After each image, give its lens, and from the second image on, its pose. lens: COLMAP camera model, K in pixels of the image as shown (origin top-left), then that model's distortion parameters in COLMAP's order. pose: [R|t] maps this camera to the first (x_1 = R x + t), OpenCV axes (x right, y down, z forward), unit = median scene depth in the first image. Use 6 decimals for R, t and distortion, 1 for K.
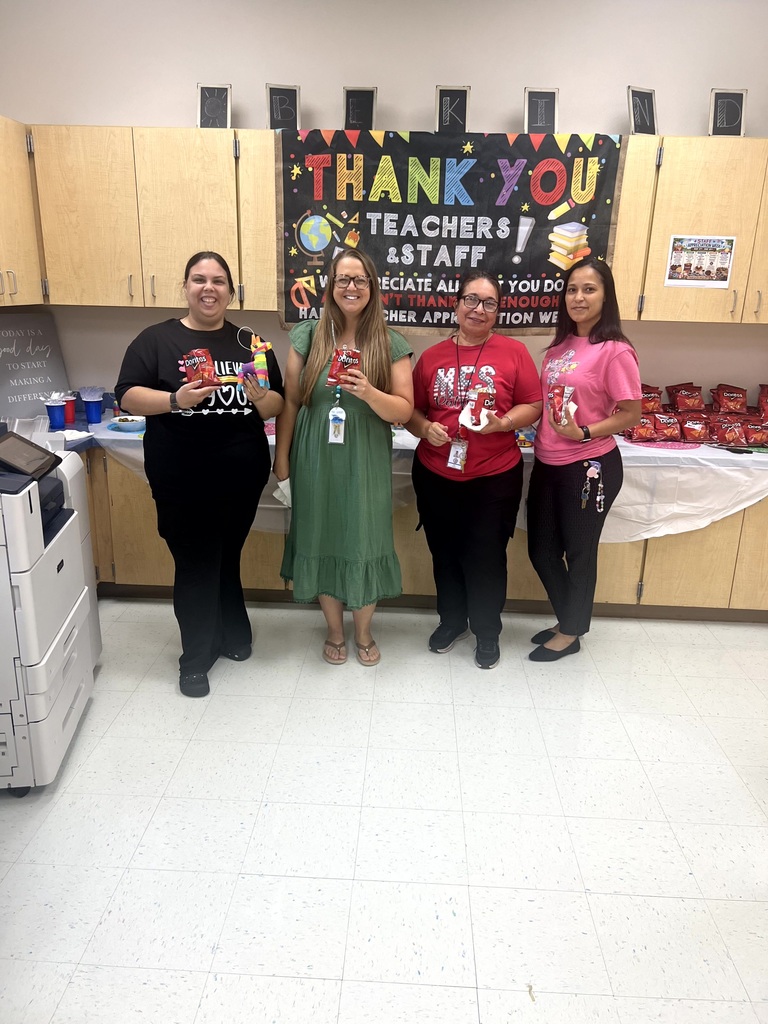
lens RADIAL K [[758.1, 0, 381.6], [0, 758.1, 511.3], [0, 0, 1]] dist [0.039676, -0.042900]
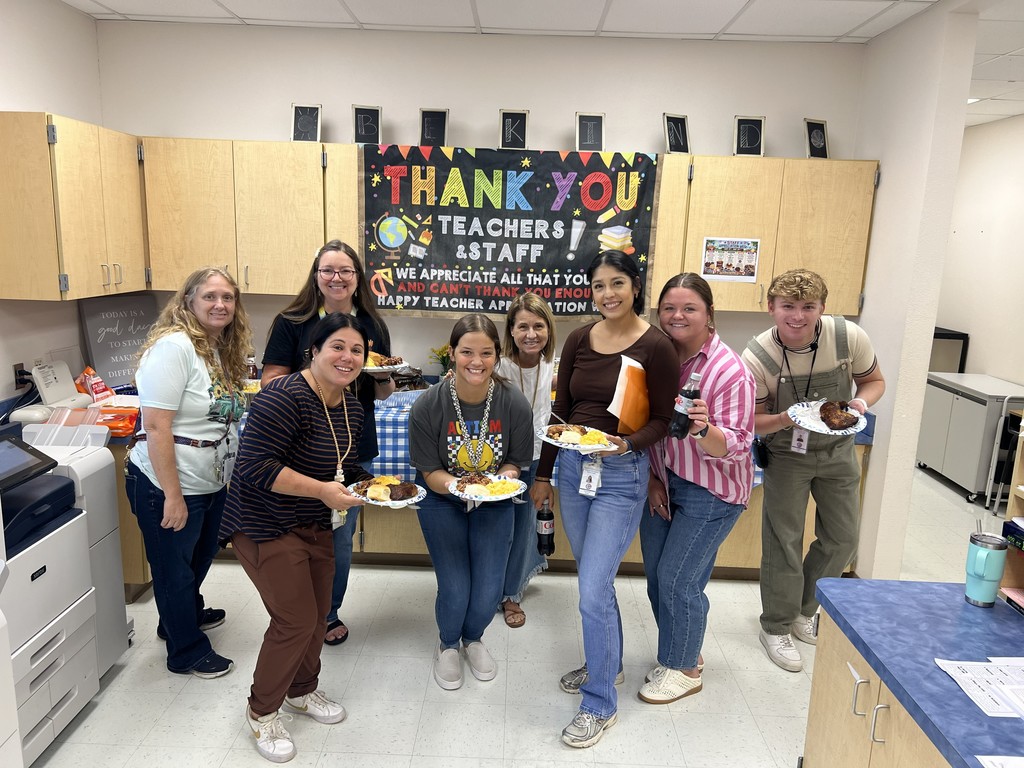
lens RADIAL K [[748.4, 0, 509.5], [0, 748.4, 393.0], [0, 0, 1]] dist [0.064705, -0.118275]
pose [[0.999591, 0.003363, 0.028403, 0.055625], [-0.000578, 0.995236, -0.097492, -0.018572], [-0.028596, 0.097436, 0.994831, -0.092811]]
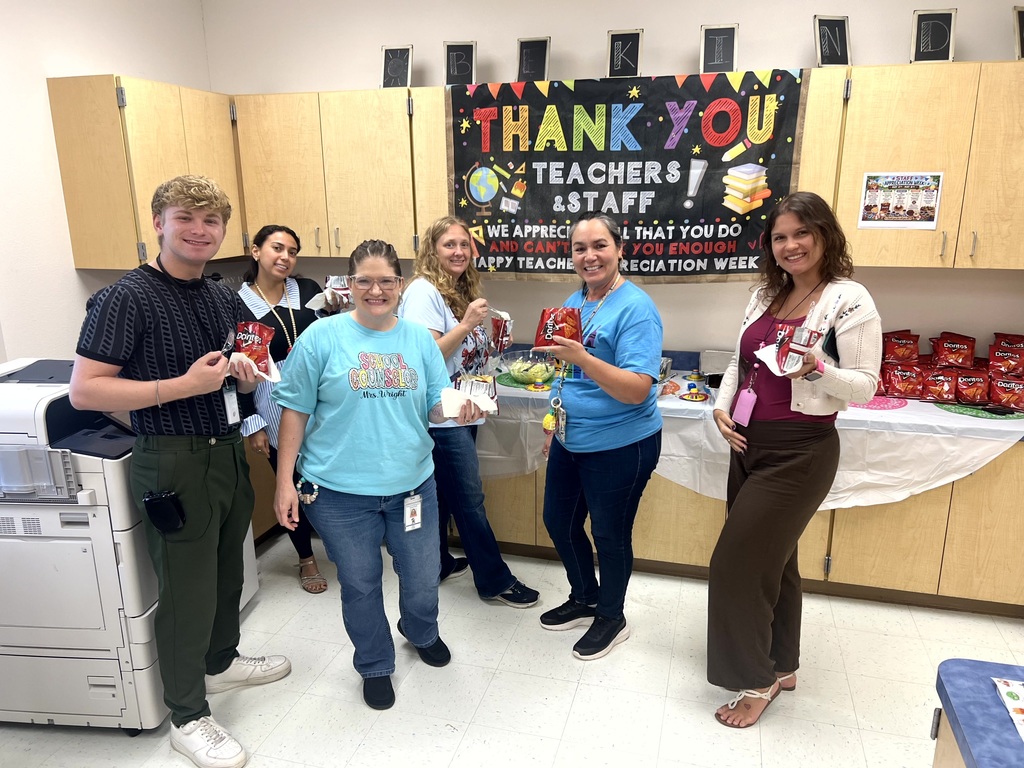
lens RADIAL K [[762.8, 0, 506.9], [0, 762.8, 387.9], [0, 0, 1]] dist [0.048515, -0.058191]
pose [[0.973768, 0.025393, -0.226124, 0.180552], [-0.034442, 0.998752, -0.036164, -0.061449], [0.224923, 0.043003, 0.973427, 0.034832]]
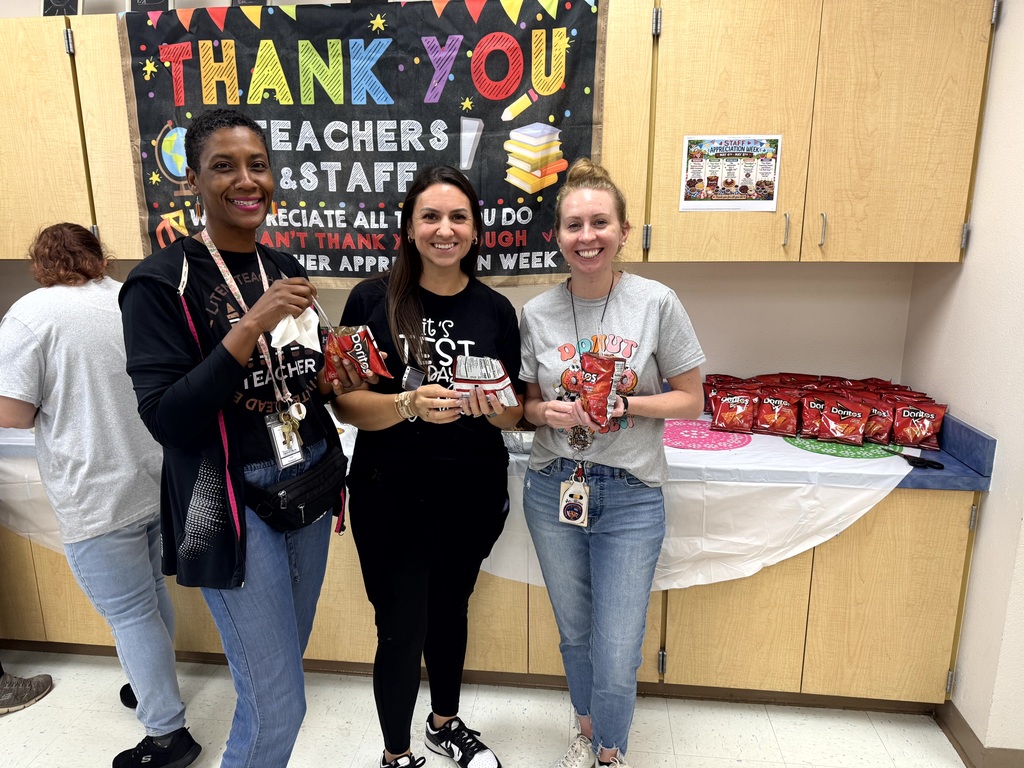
lens RADIAL K [[721.9, 0, 511.9], [0, 721.9, 383.8], [0, 0, 1]] dist [0.036542, -0.041448]
pose [[0.997350, -0.013916, -0.071406, 0.269390], [0.009015, 0.997610, -0.068512, -0.100674], [0.072188, 0.067687, 0.995092, 0.364912]]
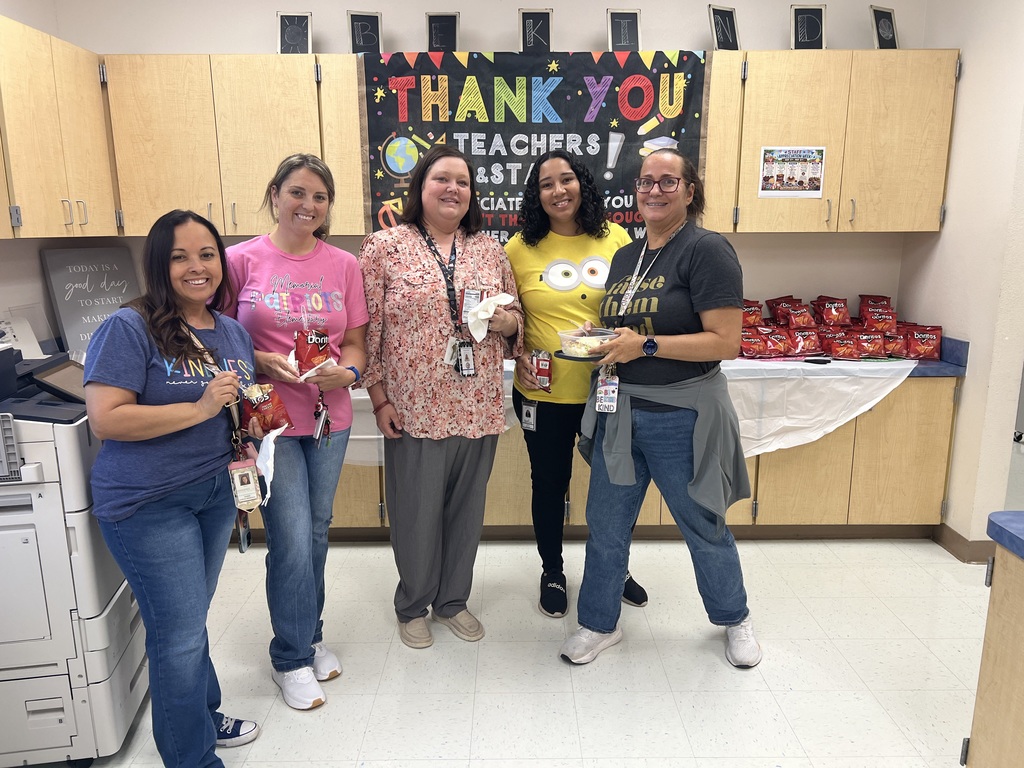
lens RADIAL K [[764.8, 0, 513.7], [0, 764.8, 389.1], [0, 0, 1]] dist [0.041603, -0.051614]
pose [[0.998391, -0.039909, 0.040274, 0.004692], [0.043130, 0.995652, -0.082565, 0.020632], [-0.036804, 0.084169, 0.995772, 0.041682]]
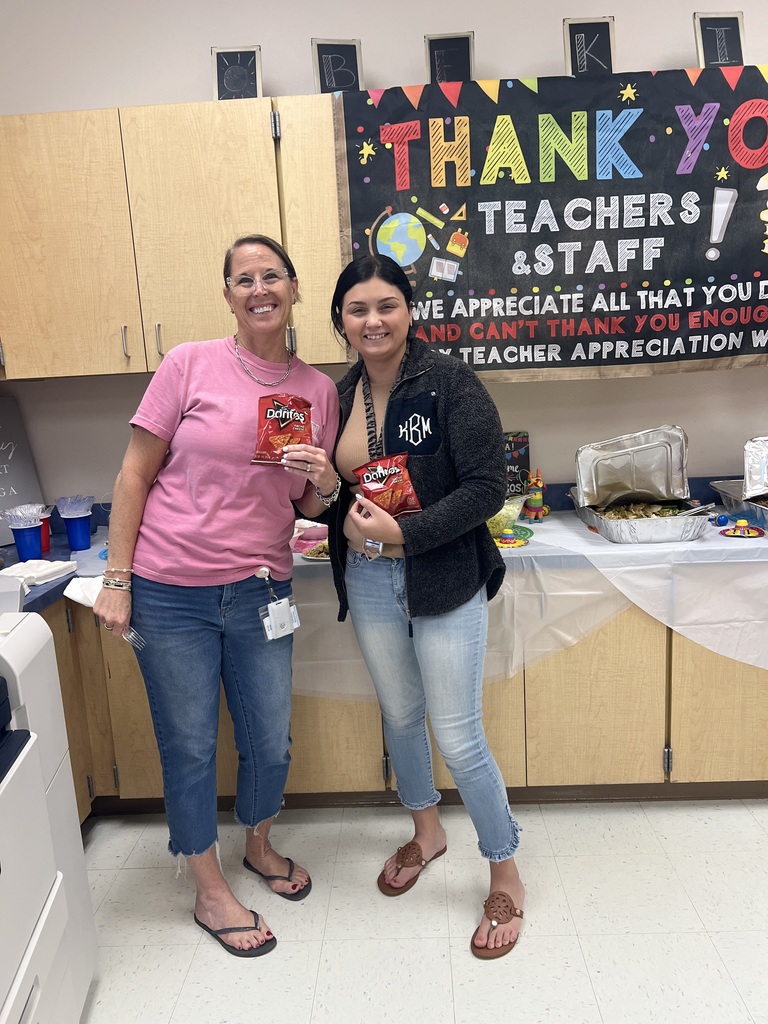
lens RADIAL K [[772.8, 0, 385.1], [0, 772.8, 520.2], [0, 0, 1]] dist [0.030714, -0.041164]
pose [[0.997110, -0.075911, -0.003048, -0.118249], [0.075184, 0.991735, -0.103966, -0.056812], [0.010915, 0.103436, 0.994576, 0.361891]]
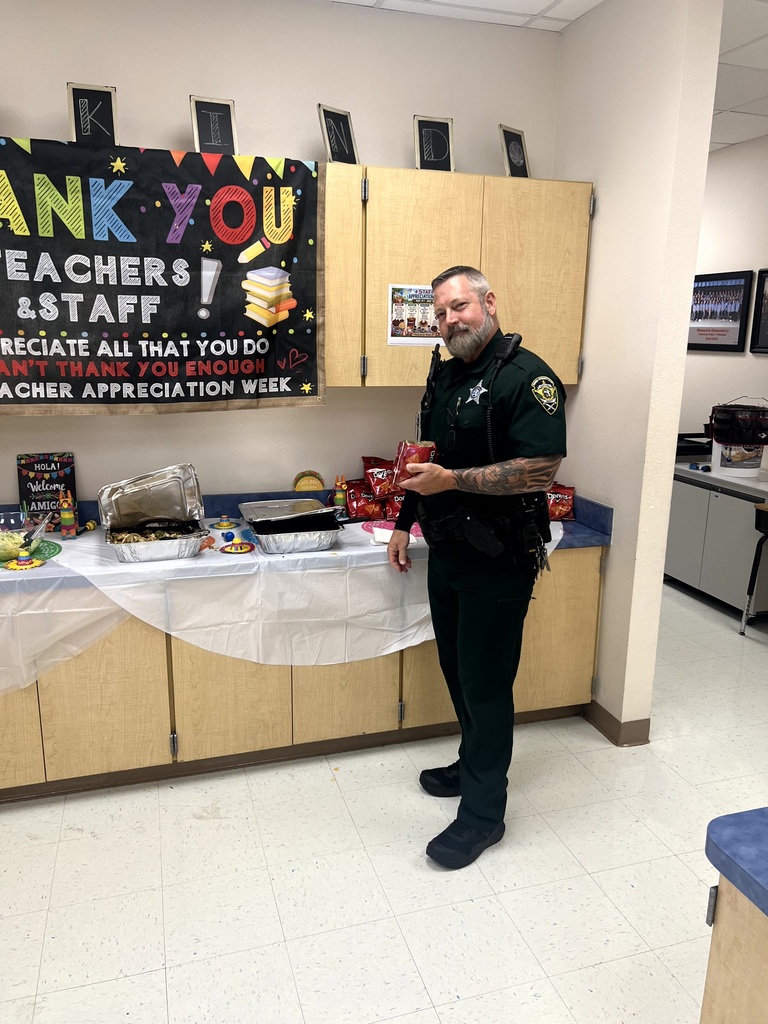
lens RADIAL K [[772.8, 0, 385.1], [0, 772.8, 520.2], [0, 0, 1]] dist [0.030714, -0.041164]
pose [[0.939481, -0.094614, 0.329278, 0.073184], [0.110883, 0.993352, -0.030938, -0.080414], [-0.324161, 0.065577, 0.943726, 0.221221]]
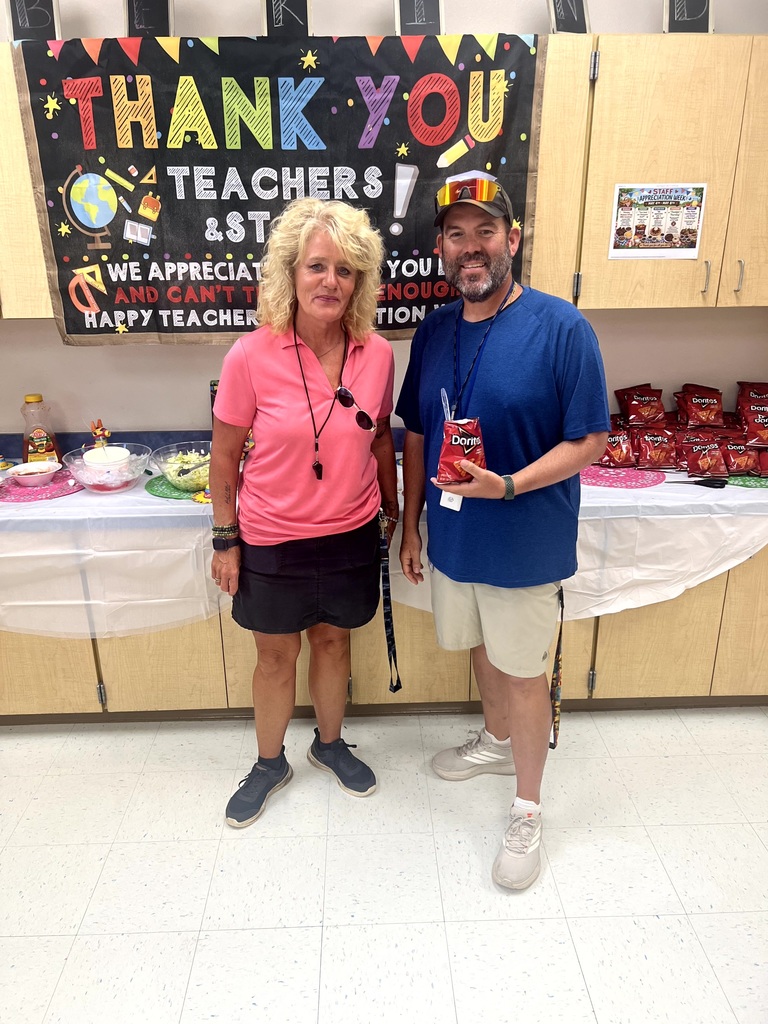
lens RADIAL K [[759.6, 0, 377.4], [0, 759.6, 513.1], [0, 0, 1]] dist [0.012557, 0.003354]
pose [[0.996660, -0.061463, 0.053762, 0.109330], [0.057949, 0.996224, 0.064647, -0.122372], [-0.057533, -0.061315, 0.996459, 0.307089]]
